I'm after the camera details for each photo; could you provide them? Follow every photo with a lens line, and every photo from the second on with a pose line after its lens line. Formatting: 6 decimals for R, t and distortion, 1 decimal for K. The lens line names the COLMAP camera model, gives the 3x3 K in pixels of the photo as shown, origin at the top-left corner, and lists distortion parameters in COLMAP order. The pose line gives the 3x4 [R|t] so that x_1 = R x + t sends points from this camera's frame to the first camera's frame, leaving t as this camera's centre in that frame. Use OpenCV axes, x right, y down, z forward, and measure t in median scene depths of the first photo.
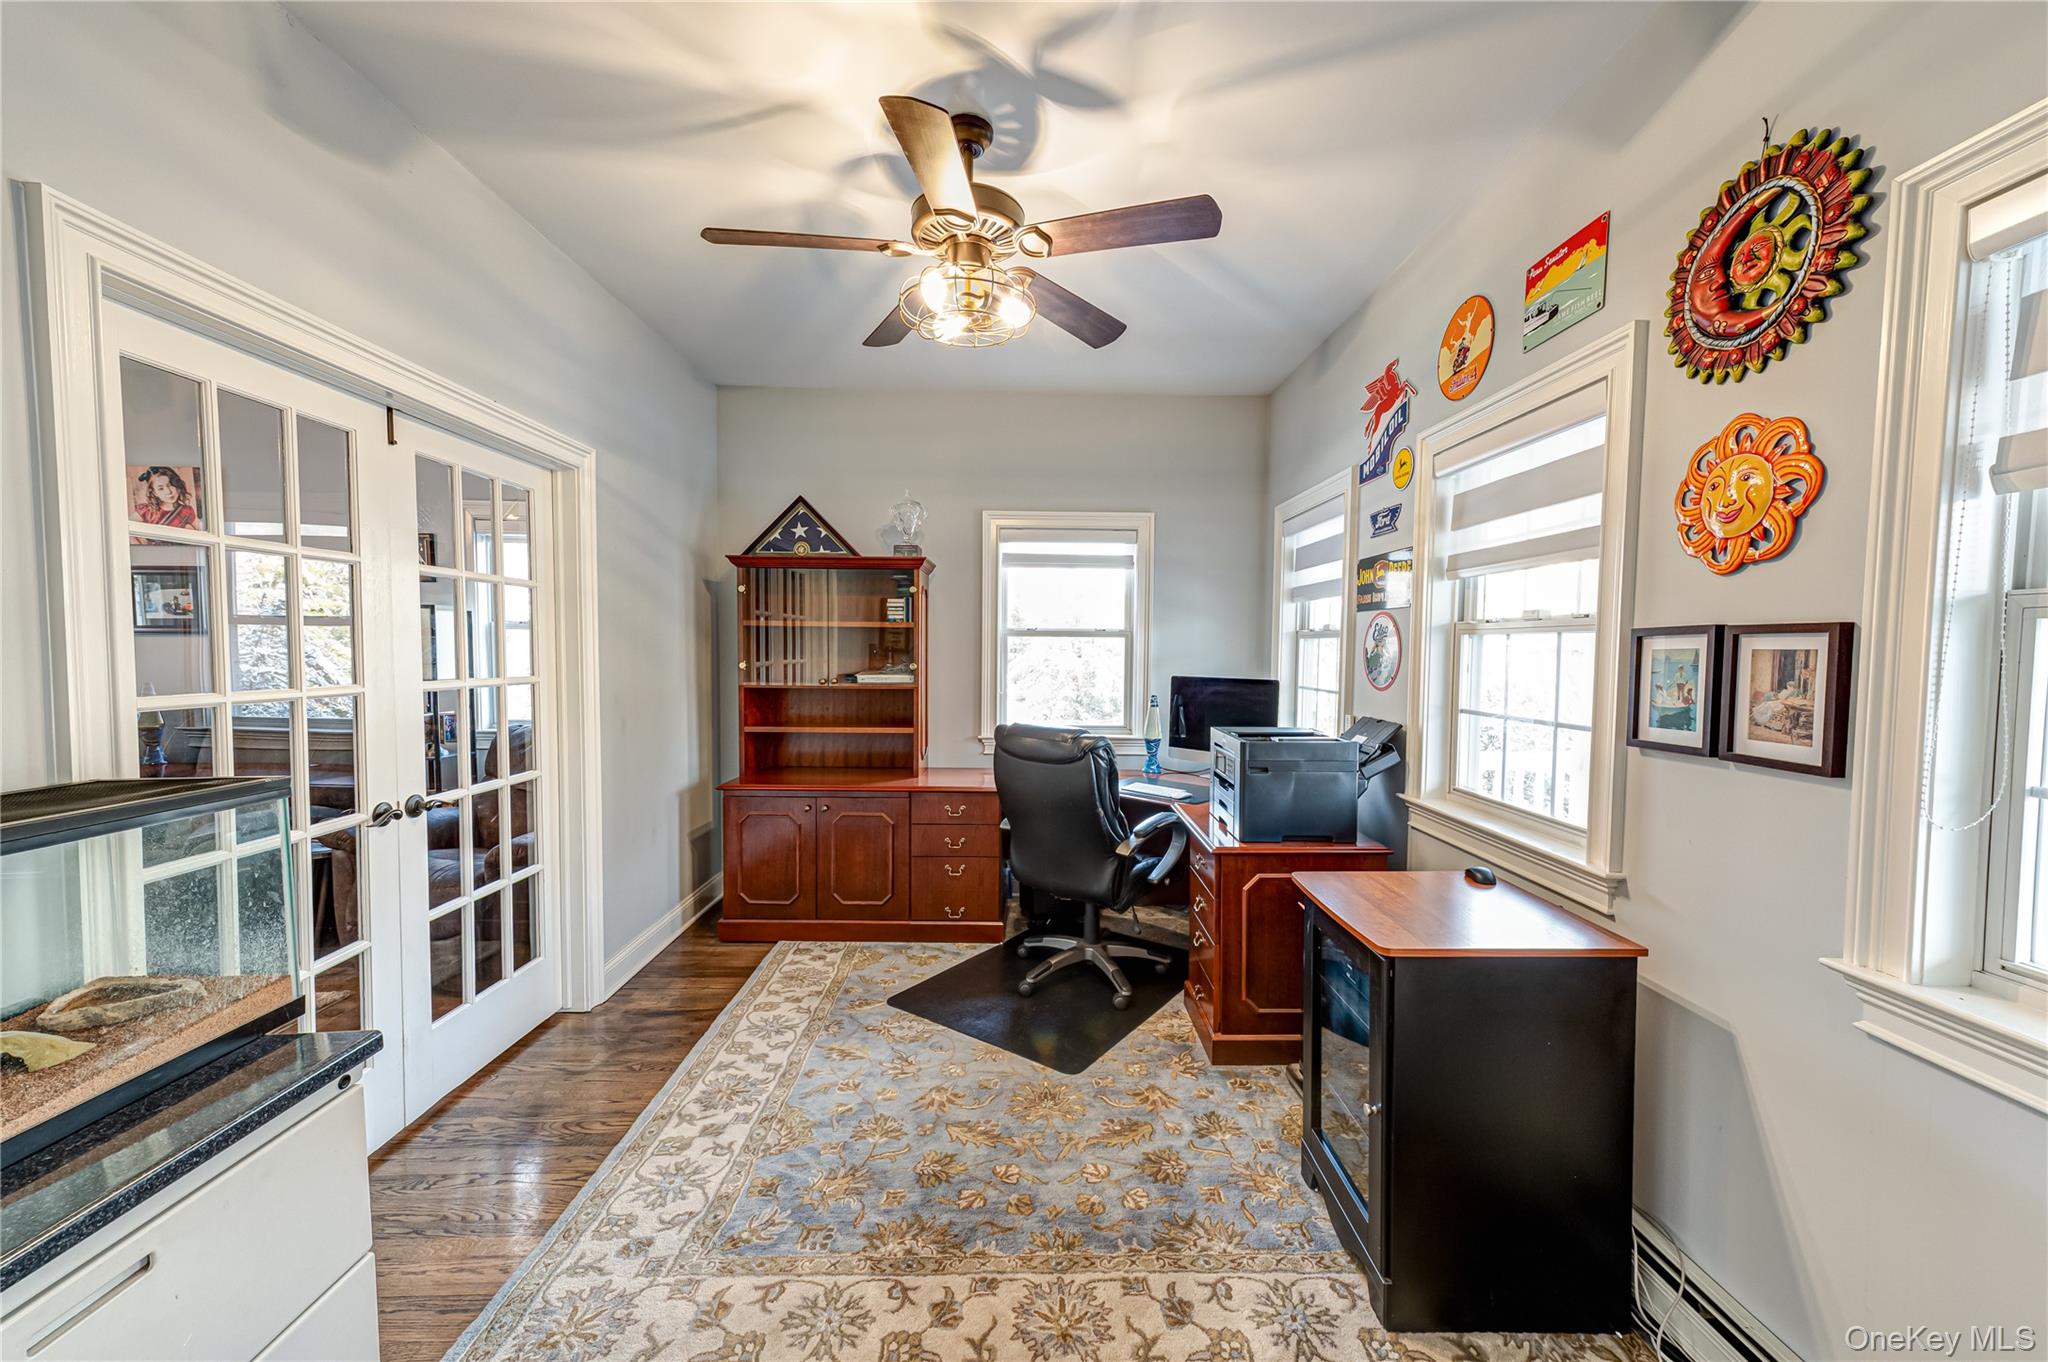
lens RADIAL K [[795.2, 0, 1029.9], [0, 795.2, 686.4], [0, 0, 1]] dist [0.011397, 0.000672]
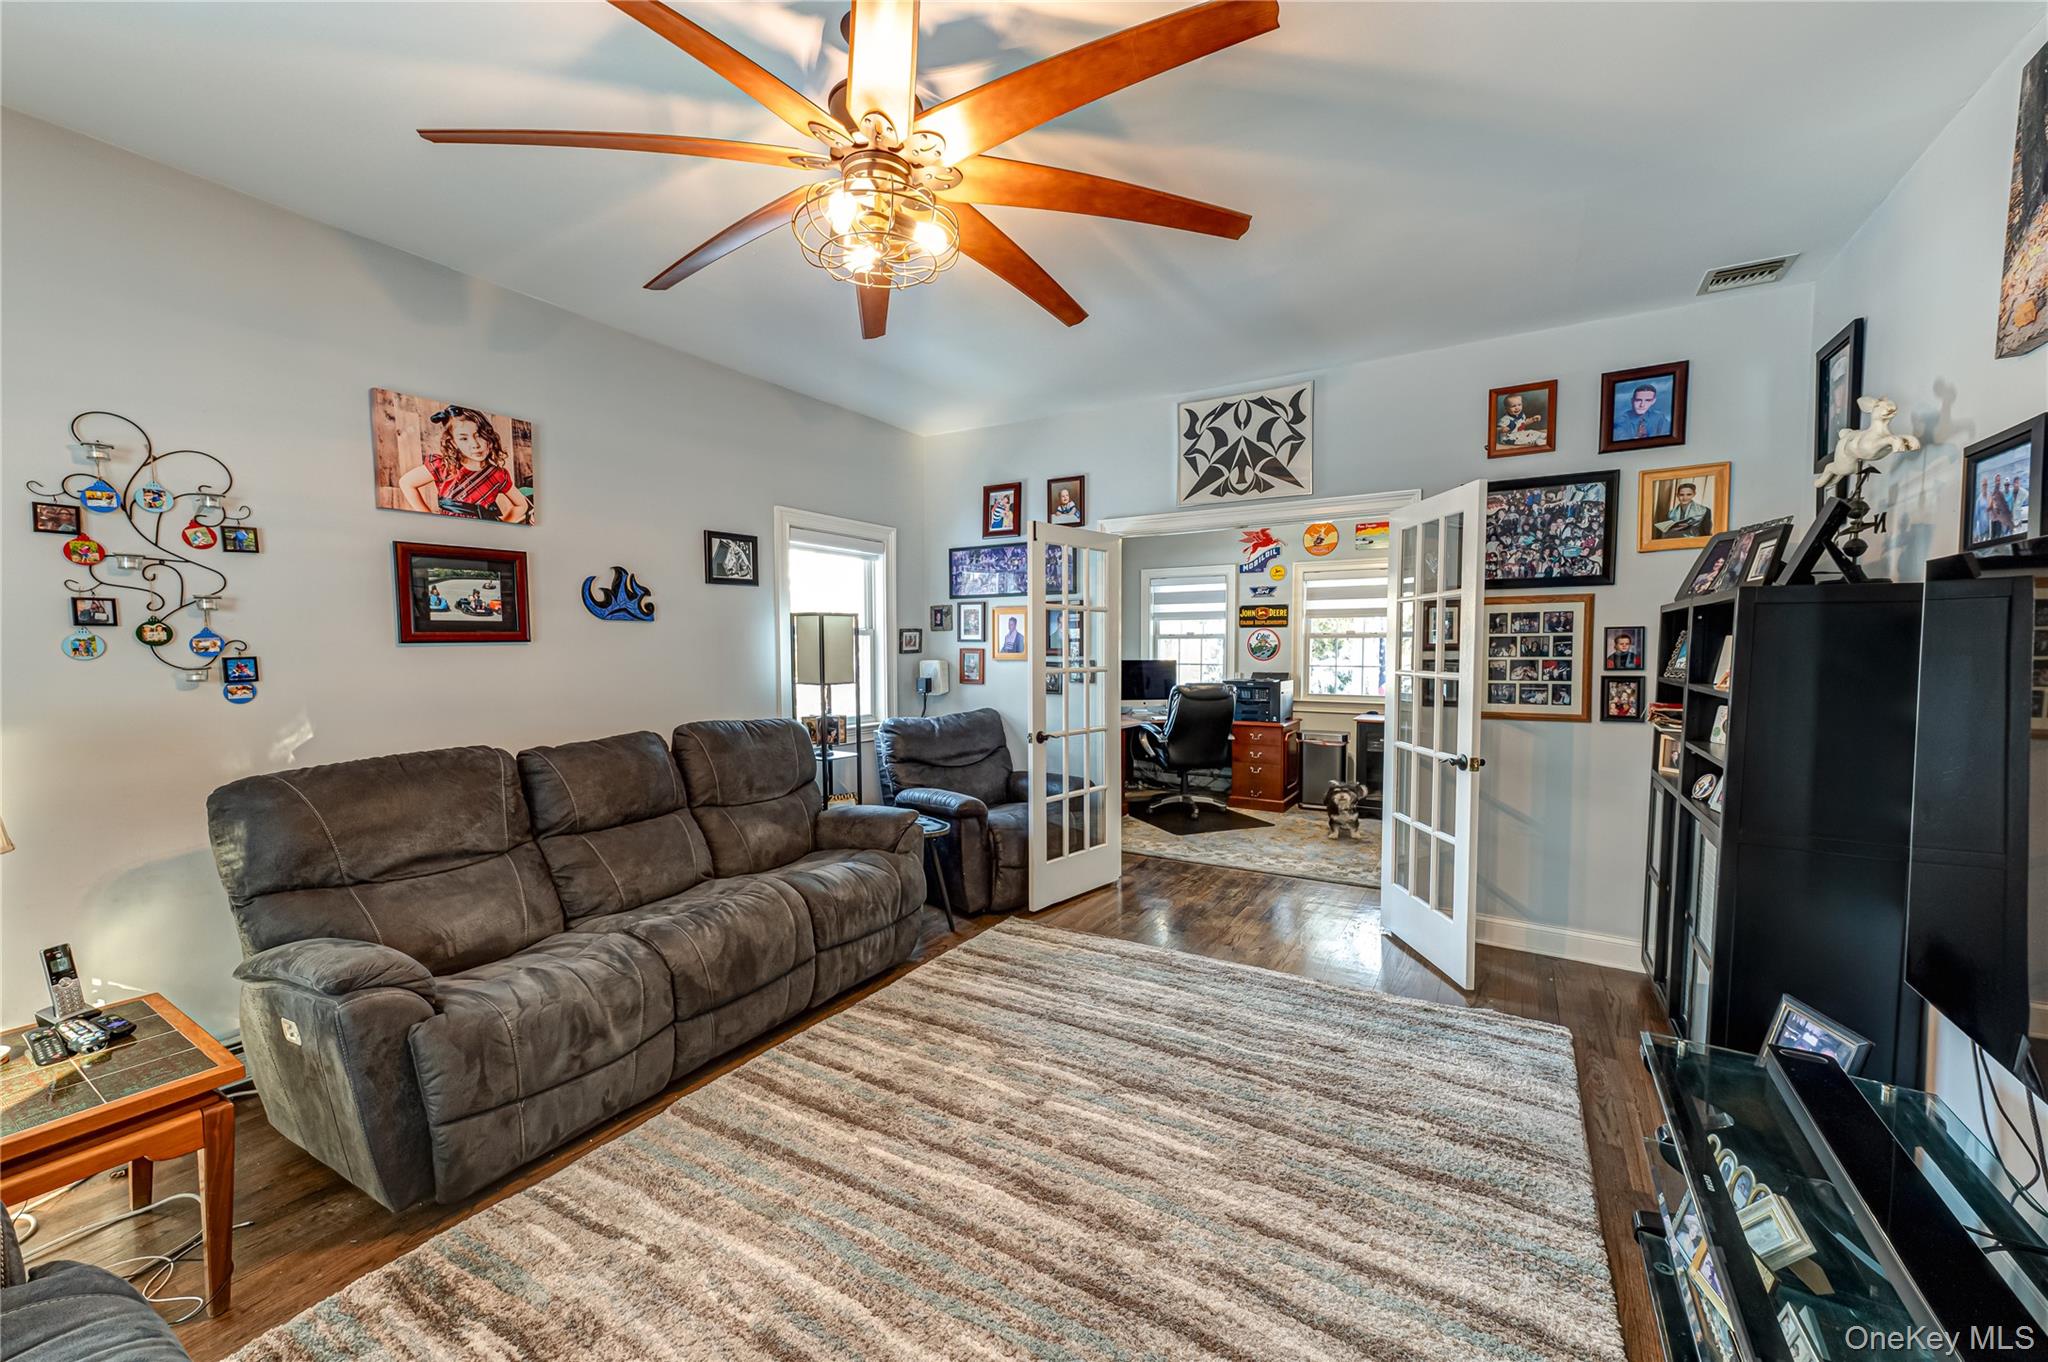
lens RADIAL K [[795.2, 0, 1026.4], [0, 795.2, 681.8], [0, 0, 1]] dist [0.011397, 0.000672]
pose [[0.538021, -0.051809, 0.841338, -1.416480], [0.049138, 0.998340, 0.030054, -0.027498], [-0.841498, 0.025172, 0.539673, 0.206856]]
